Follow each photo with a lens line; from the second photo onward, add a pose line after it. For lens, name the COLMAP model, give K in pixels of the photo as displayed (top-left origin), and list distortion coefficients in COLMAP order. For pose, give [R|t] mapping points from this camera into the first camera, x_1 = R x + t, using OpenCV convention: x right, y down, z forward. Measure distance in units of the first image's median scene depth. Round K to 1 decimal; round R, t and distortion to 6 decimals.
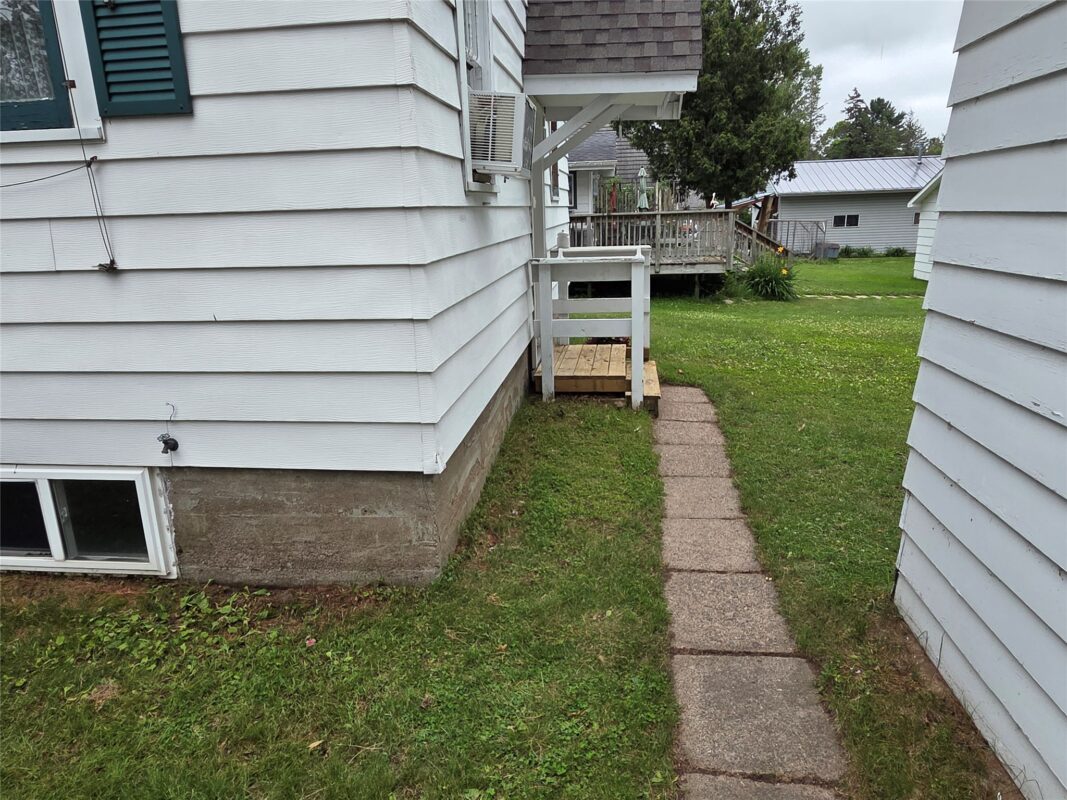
lens RADIAL K [[706.2, 0, 535.4], [0, 706.2, 395.4], [0, 0, 1]] dist [0.002869, 0.000401]
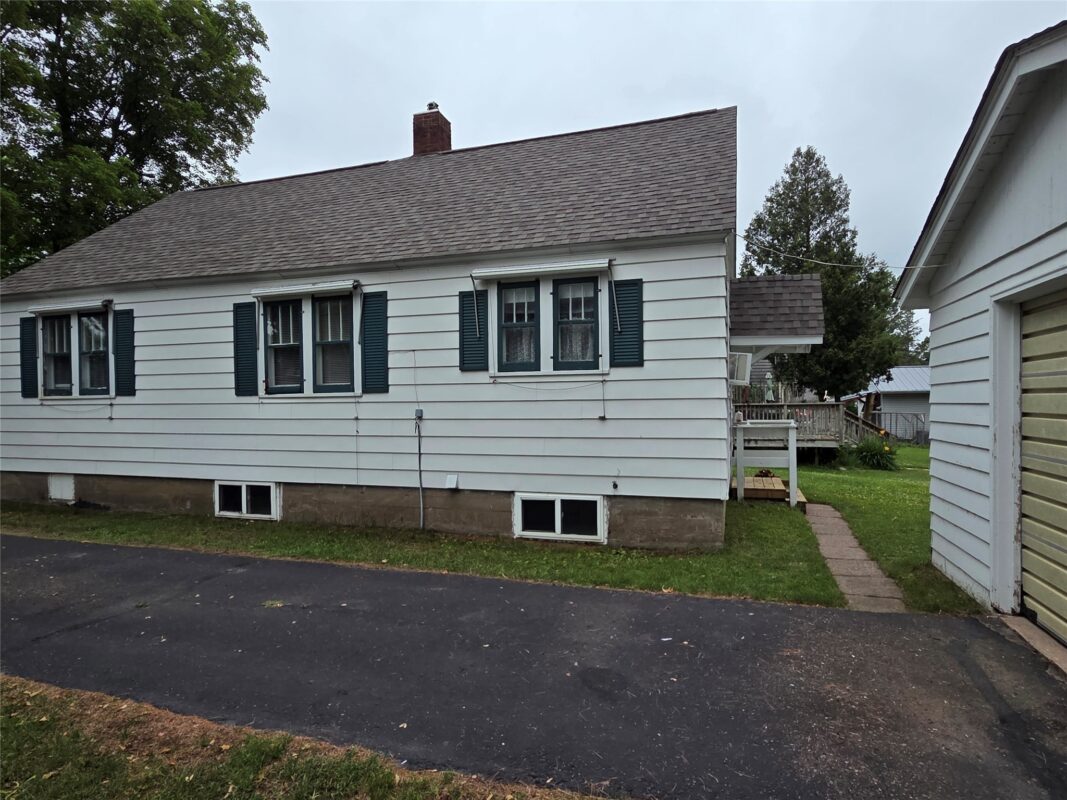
lens RADIAL K [[610.5, 0, 534.1], [0, 610.5, 404.8], [0, 0, 1]] dist [0.015488, 0.001489]
pose [[0.980372, 0.017987, -0.196334, -0.202628], [-0.065823, 0.968552, -0.239947, 0.182826], [0.185844, 0.248161, 0.950725, -0.671872]]
